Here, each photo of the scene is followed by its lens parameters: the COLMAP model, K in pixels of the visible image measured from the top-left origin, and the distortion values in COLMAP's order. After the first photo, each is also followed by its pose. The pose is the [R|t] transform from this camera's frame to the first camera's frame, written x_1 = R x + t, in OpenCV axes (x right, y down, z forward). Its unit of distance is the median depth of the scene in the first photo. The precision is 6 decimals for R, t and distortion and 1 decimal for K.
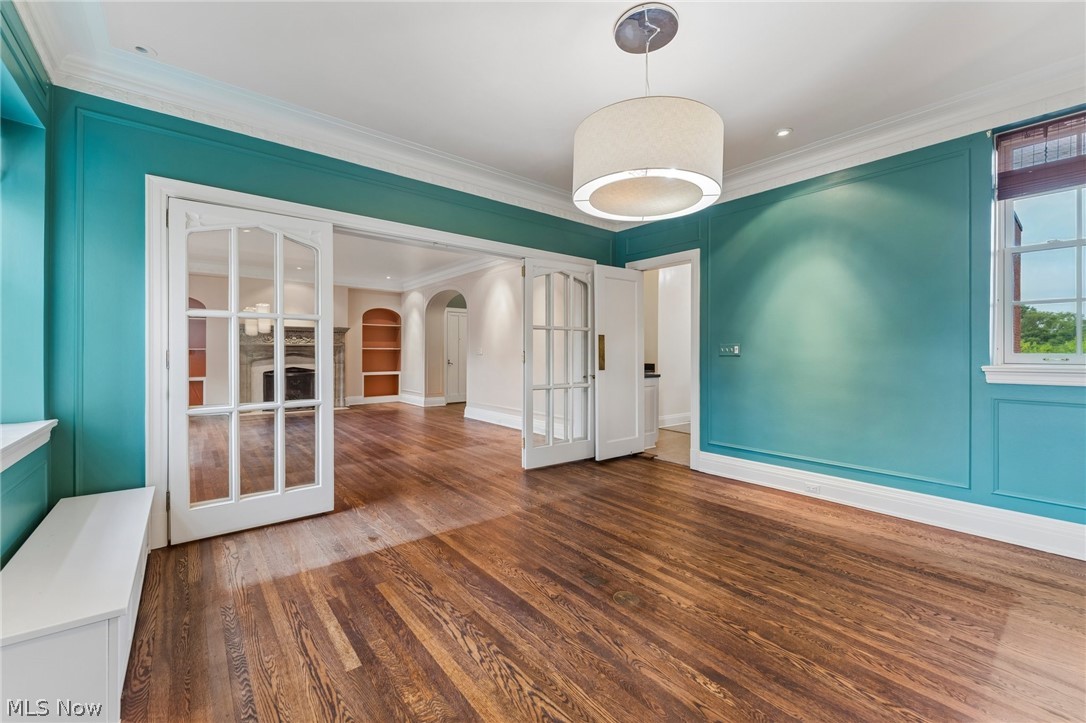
lens RADIAL K [[436.1, 0, 543.4], [0, 436.1, 353.7], [0, 0, 1]] dist [-0.002737, -0.000462]
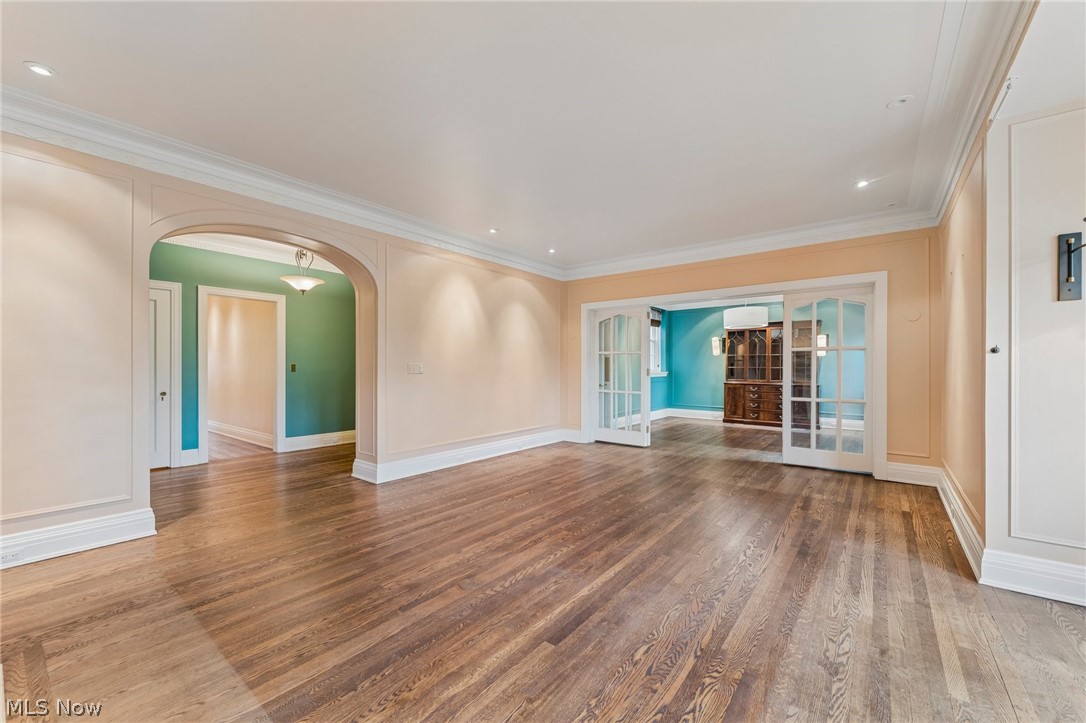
lens RADIAL K [[436.1, 0, 530.1], [0, 436.1, 371.9], [0, 0, 1]] dist [-0.002737, -0.000462]
pose [[-0.205337, -0.010521, 0.978635, -1.550473], [0.002596, 0.999933, 0.011294, -0.012222], [-0.978688, 0.004859, -0.205296, 1.841773]]
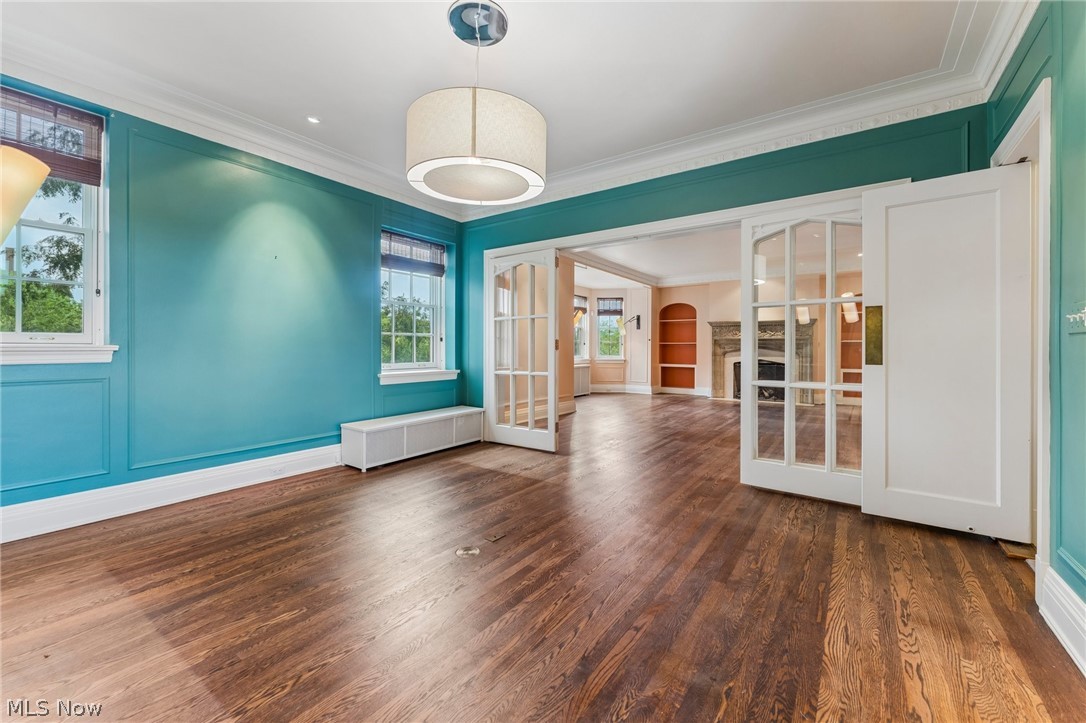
lens RADIAL K [[436.1, 0, 537.6], [0, 436.1, 348.0], [0, 0, 1]] dist [-0.002737, -0.000462]
pose [[0.261312, -0.000322, -0.965254, 0.672238], [-0.007936, 0.999965, -0.002482, 0.022326], [0.965222, 0.008308, 0.261300, 0.449900]]
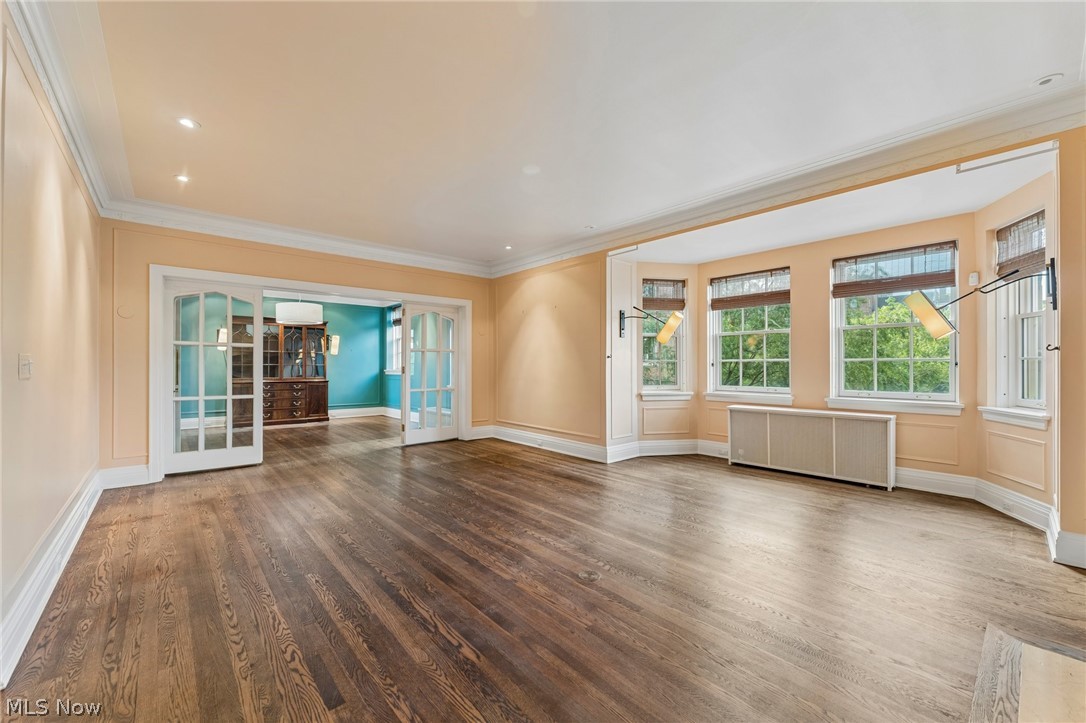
lens RADIAL K [[436.1, 0, 544.4], [0, 436.1, 367.3], [0, 0, 1]] dist [-0.002737, -0.000462]
pose [[-0.999479, -0.001339, -0.032263, -0.853765], [-0.001621, 0.999961, 0.008707, -0.013197], [0.032251, 0.008755, -0.999441, 2.419421]]
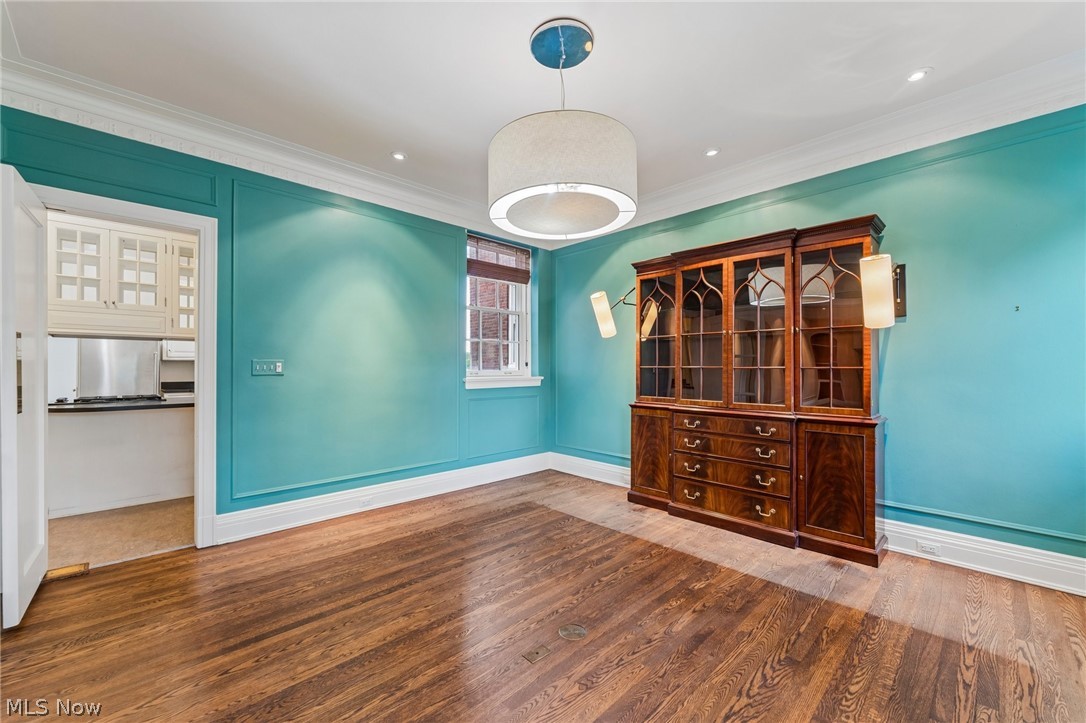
lens RADIAL K [[436.1, 0, 537.2], [0, 436.1, 366.4], [0, 0, 1]] dist [-0.002737, -0.000462]
pose [[-0.078348, 0.002114, 0.996924, -0.385193], [0.003579, 0.999992, -0.001839, -0.007567], [-0.996920, 0.003424, -0.078355, 0.588566]]
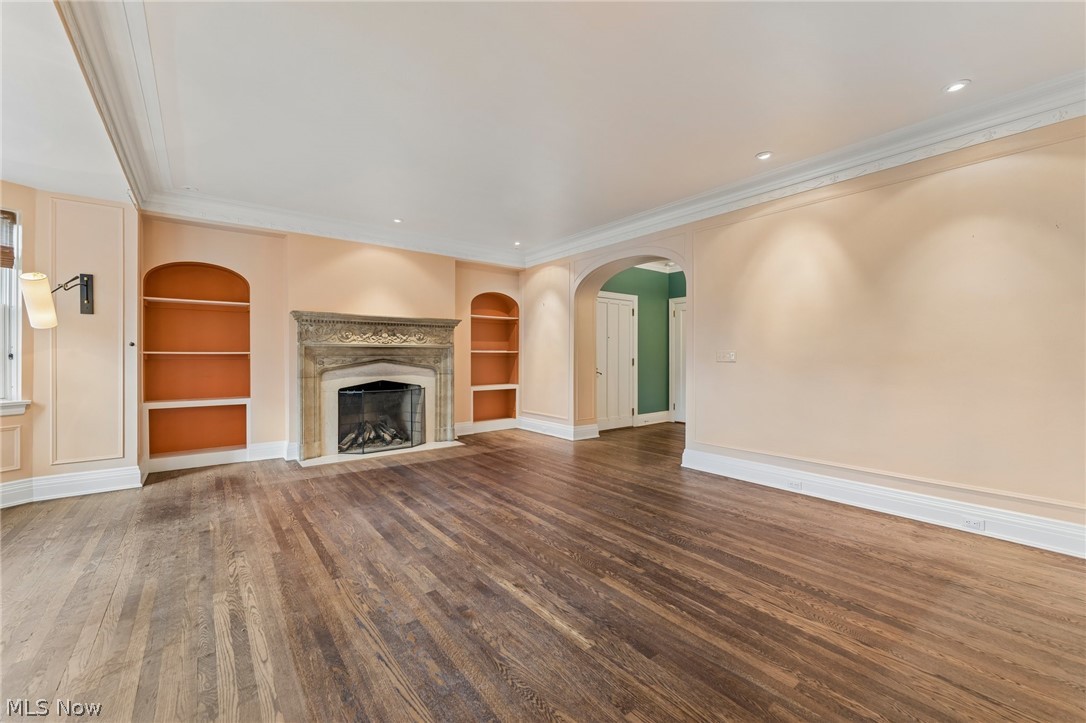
lens RADIAL K [[436.1, 0, 548.4], [0, 436.1, 359.3], [0, 0, 1]] dist [-0.002737, -0.000462]
pose [[0.999862, -0.001460, -0.016571, -0.704775], [0.001564, 0.999979, 0.006253, -0.008437], [0.016561, -0.006278, 0.999843, 0.806466]]
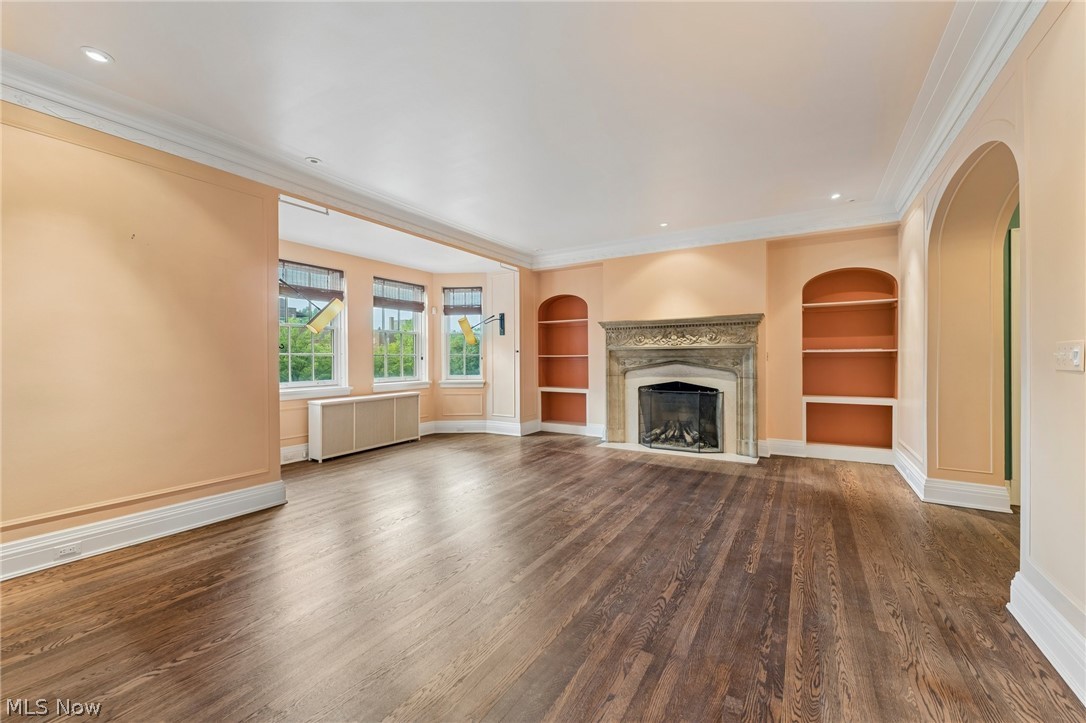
lens RADIAL K [[436.1, 0, 539.2], [0, 436.1, 359.7], [0, 0, 1]] dist [-0.002737, -0.000462]
pose [[0.329027, -0.000463, -0.944321, -0.056077], [0.003283, 0.999994, 0.000653, -0.006576], [0.944315, -0.003315, 0.329026, 1.303109]]
